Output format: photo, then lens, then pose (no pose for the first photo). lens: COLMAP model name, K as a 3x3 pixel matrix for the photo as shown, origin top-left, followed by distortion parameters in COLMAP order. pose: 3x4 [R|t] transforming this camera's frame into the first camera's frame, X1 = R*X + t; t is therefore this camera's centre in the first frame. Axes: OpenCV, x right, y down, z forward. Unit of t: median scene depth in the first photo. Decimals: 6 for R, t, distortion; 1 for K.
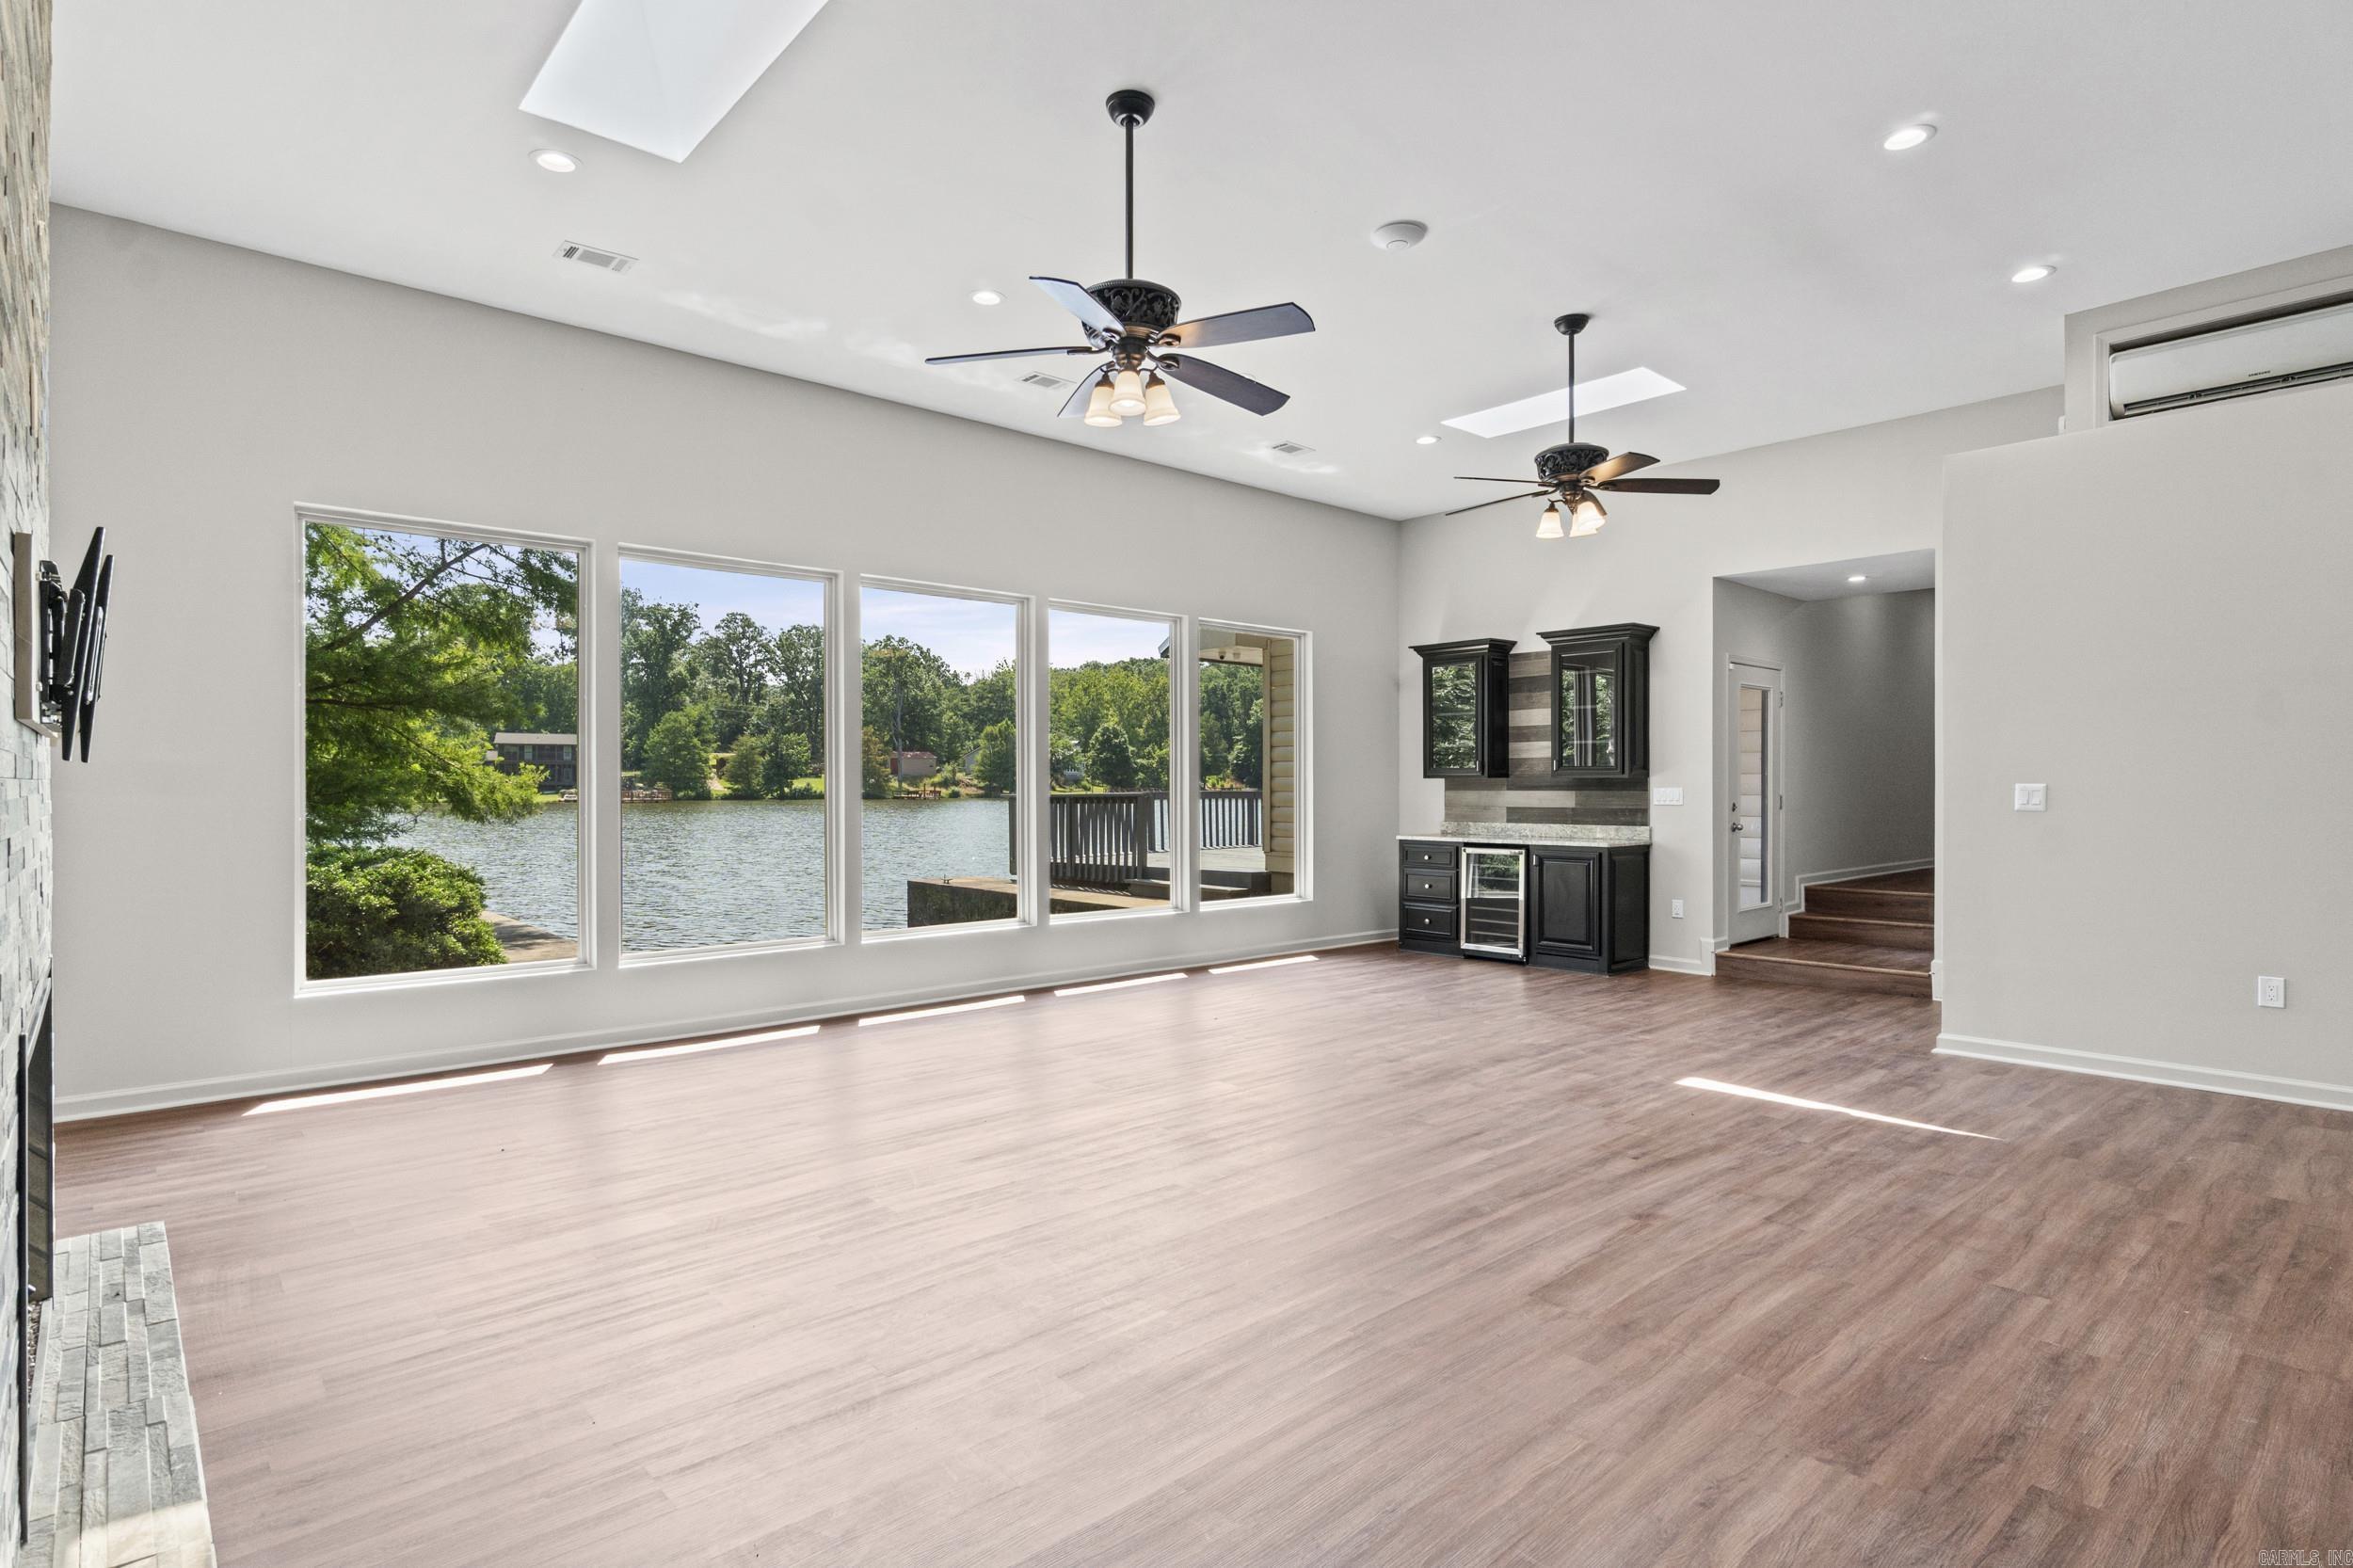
lens RADIAL K [[1209.4, 0, 1169.2], [0, 1209.4, 781.1], [0, 0, 1]] dist [0.004151, 0.000367]
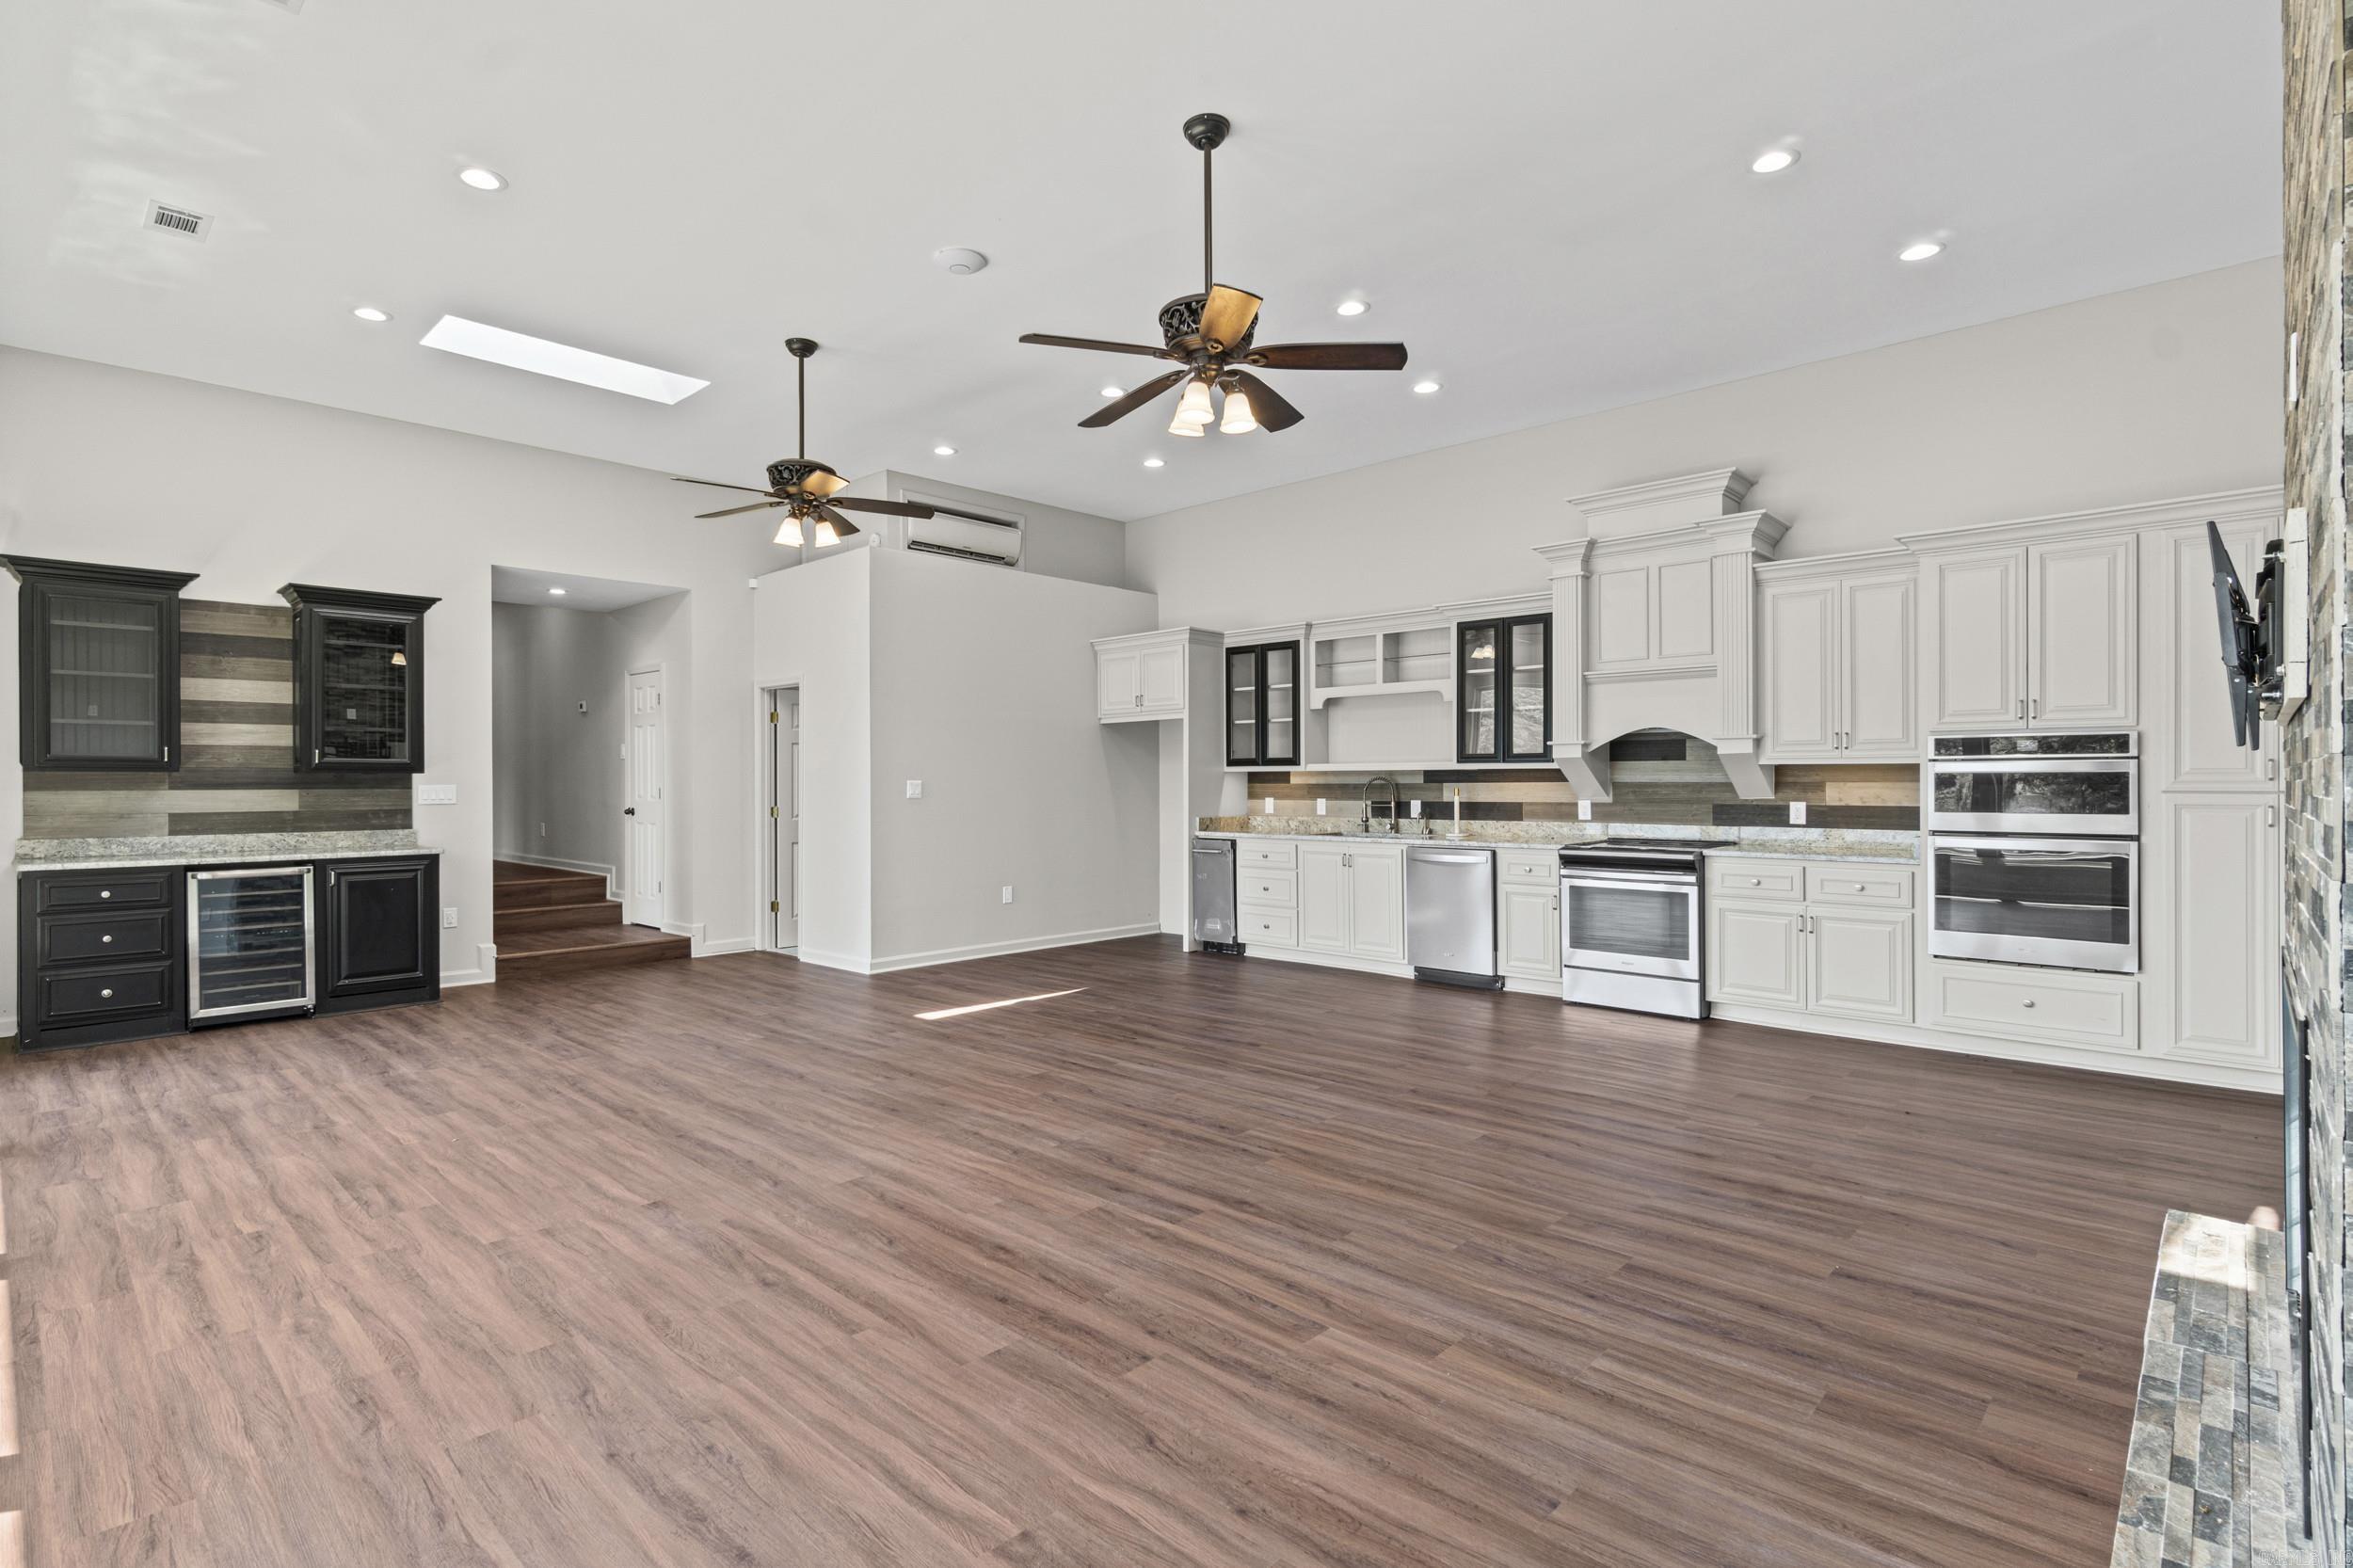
lens RADIAL K [[1129.0, 0, 1161.1], [0, 1129.0, 784.8], [0, 0, 1]] dist [-0.005530, -0.000655]
pose [[-0.086334, -0.000851, 0.996266, -0.510860], [-0.000057, 1.000000, 0.000849, 0.004839], [-0.996266, 0.000016, -0.086334, 0.580792]]
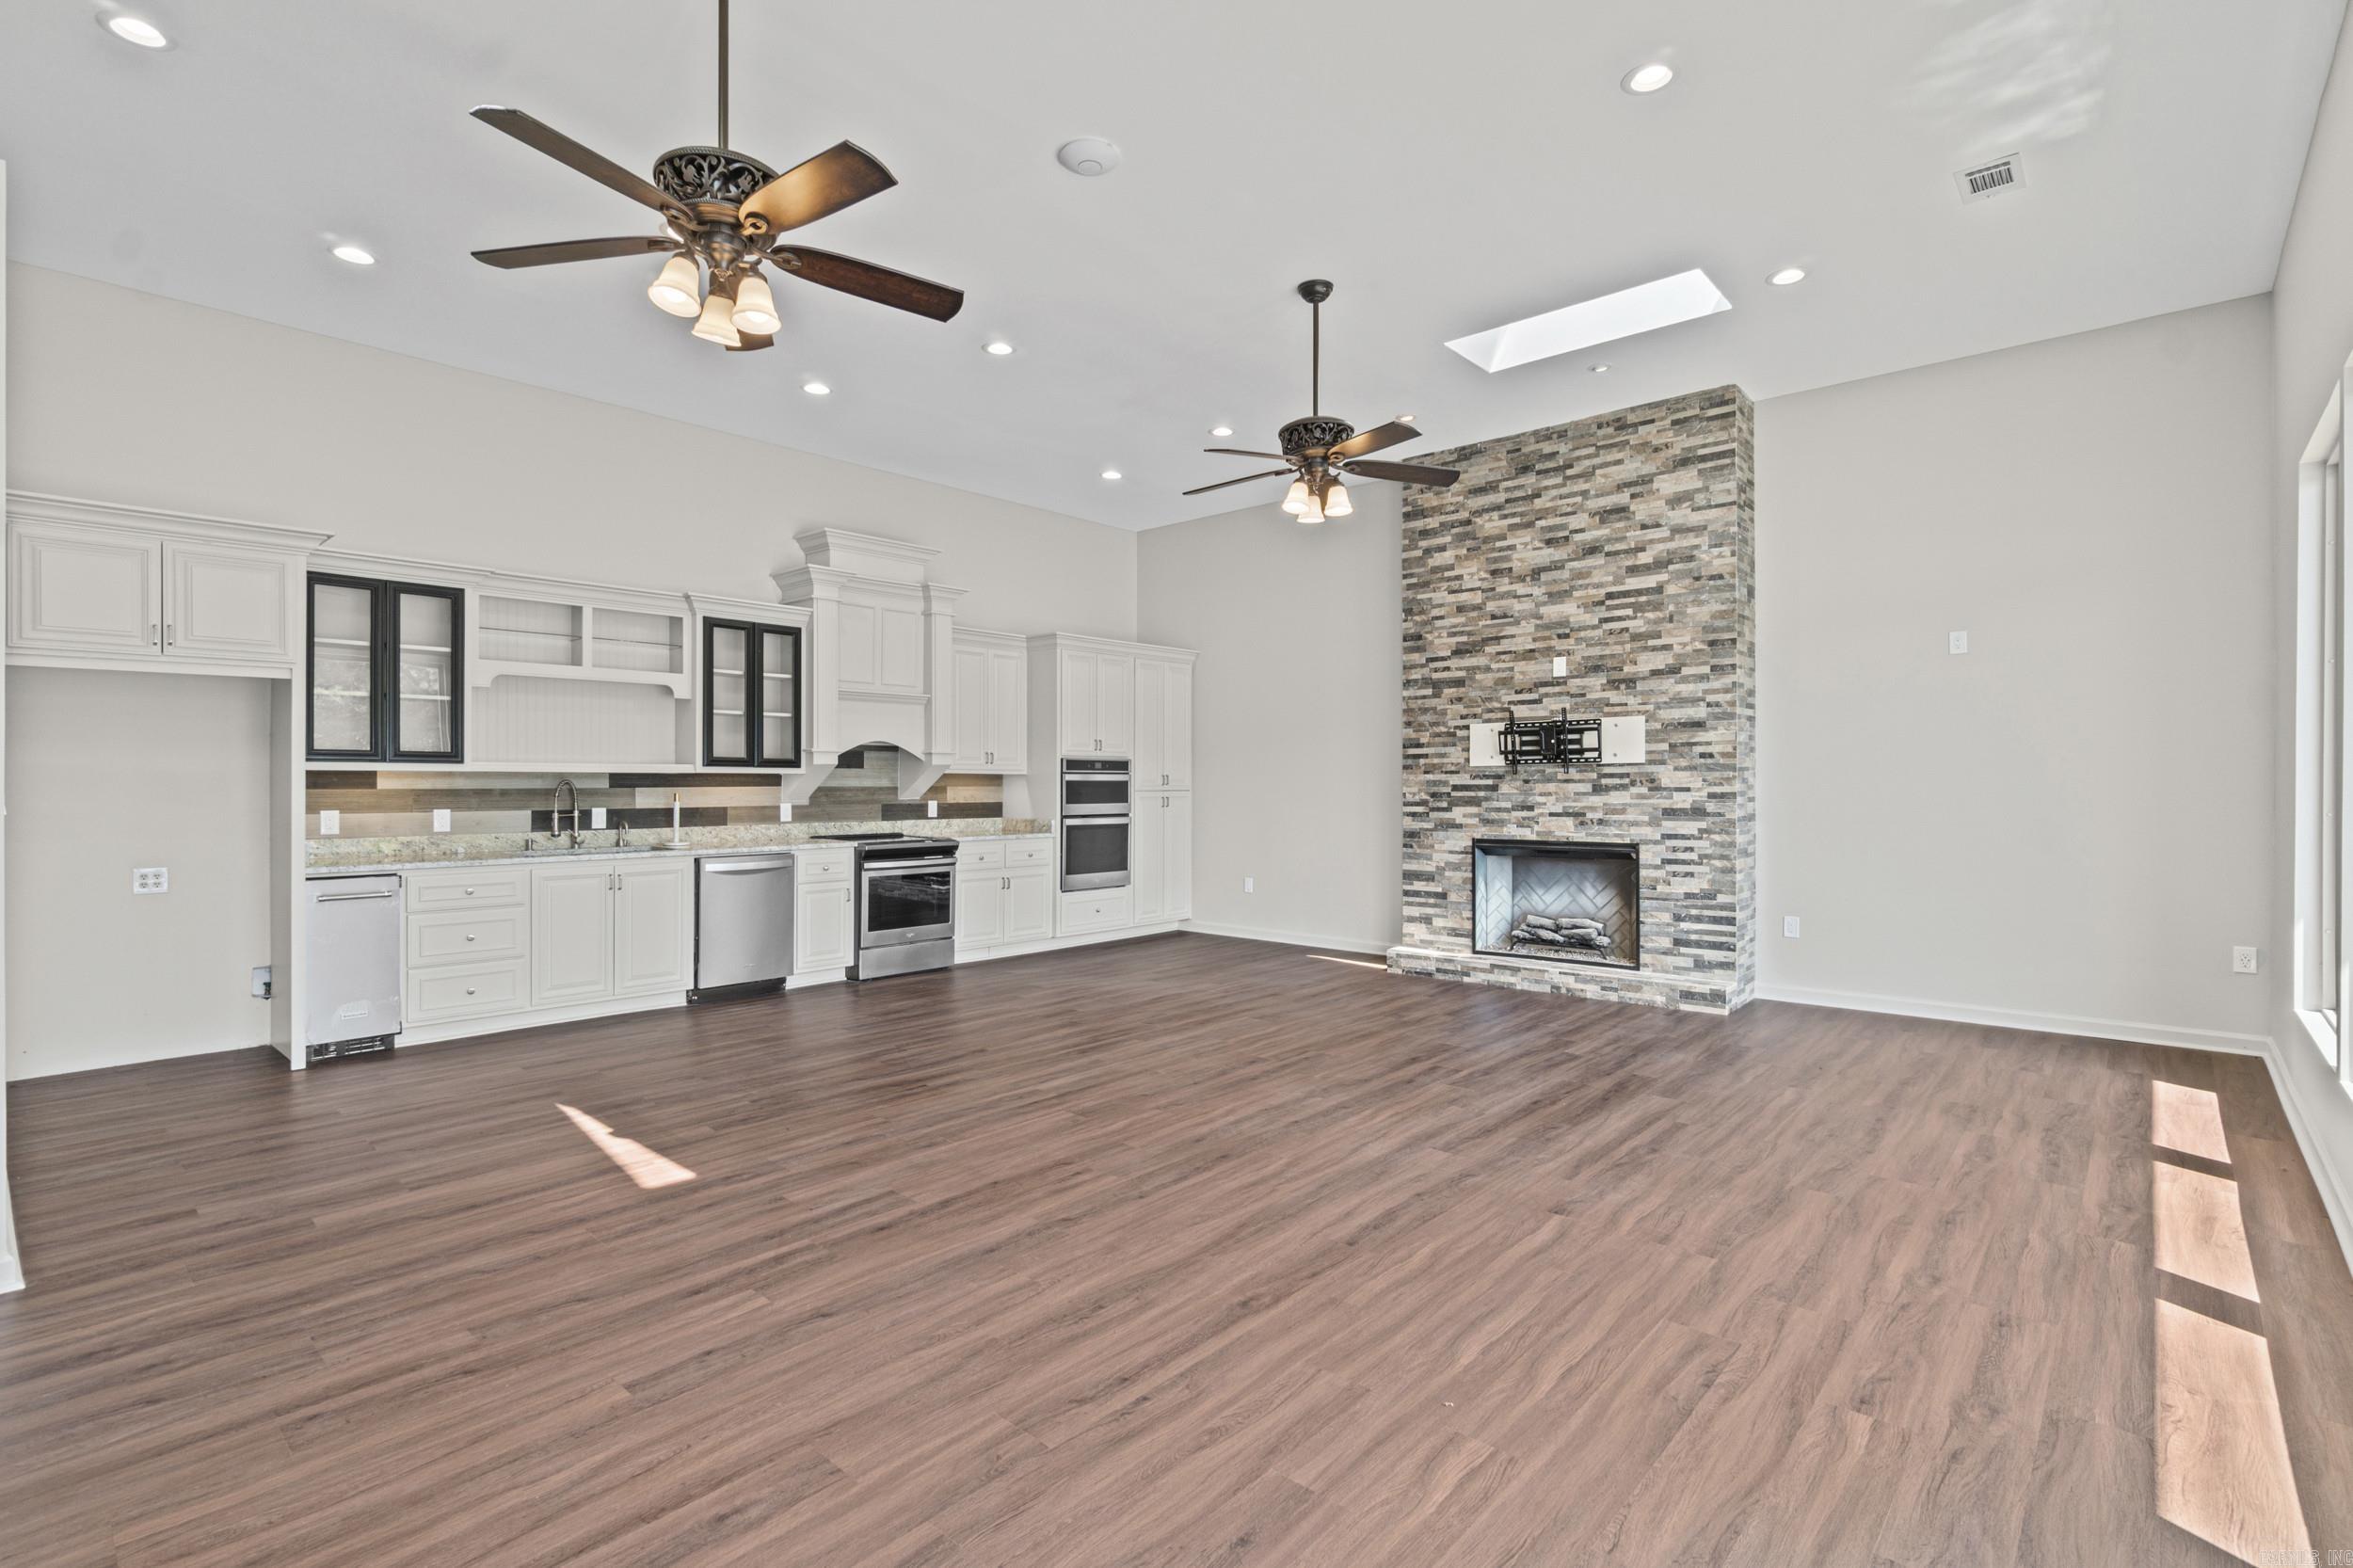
lens RADIAL K [[1079.5, 0, 1176.5], [0, 1079.5, 784.0], [0, 0, 1]] dist [0.002453, 0.001036]
pose [[-0.993643, 0.002051, -0.112561, 0.135835], [0.002361, 0.999994, -0.002626, 0.004576], [0.112555, -0.002875, -0.993641, 1.136558]]
